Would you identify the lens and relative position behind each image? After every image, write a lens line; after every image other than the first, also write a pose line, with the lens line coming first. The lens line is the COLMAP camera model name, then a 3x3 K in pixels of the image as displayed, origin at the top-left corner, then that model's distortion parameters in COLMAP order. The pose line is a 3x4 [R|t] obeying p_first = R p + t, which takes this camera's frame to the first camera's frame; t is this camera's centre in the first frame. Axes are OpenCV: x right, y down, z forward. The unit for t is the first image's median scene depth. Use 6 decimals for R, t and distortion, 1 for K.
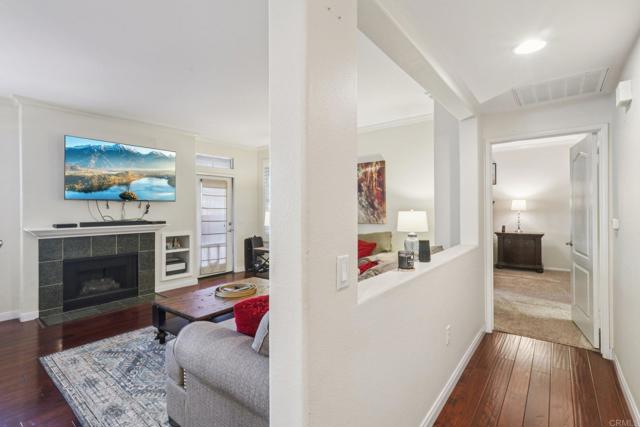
lens RADIAL K [[303.4, 0, 314.1], [0, 303.4, 207.5], [0, 0, 1]] dist [0.023326, 0.000541]
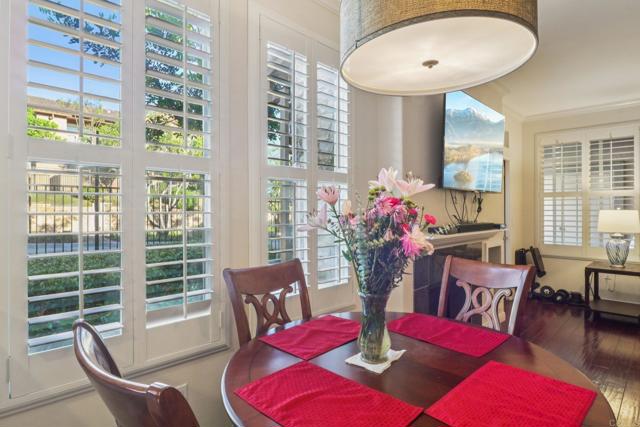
lens RADIAL K [[358.8, 0, 319.8], [0, 358.8, 208.4], [0, 0, 1]] dist [-0.000316, -0.000320]
pose [[0.994337, 0.002162, -0.106255, -0.782520], [-0.001911, 0.999995, 0.002464, 0.010078], [0.106260, -0.002247, 0.994336, 0.208919]]
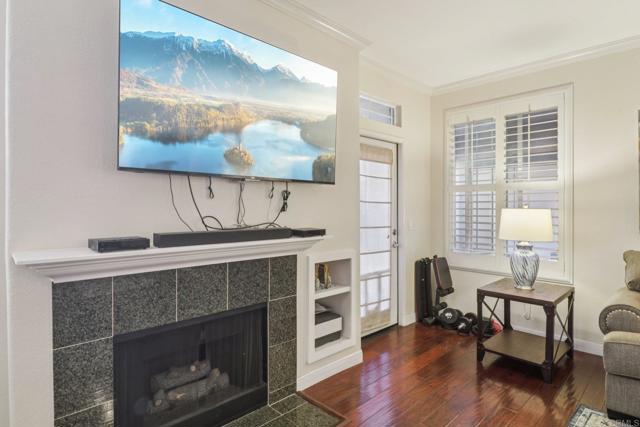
lens RADIAL K [[354.2, 0, 319.5], [0, 354.2, 207.7], [0, 0, 1]] dist [0.003244, 0.000361]
pose [[0.991957, 0.006297, -0.126417, -0.425985], [-0.005433, 0.999959, 0.007180, 0.010961], [0.126457, -0.006436, 0.991951, 0.503907]]
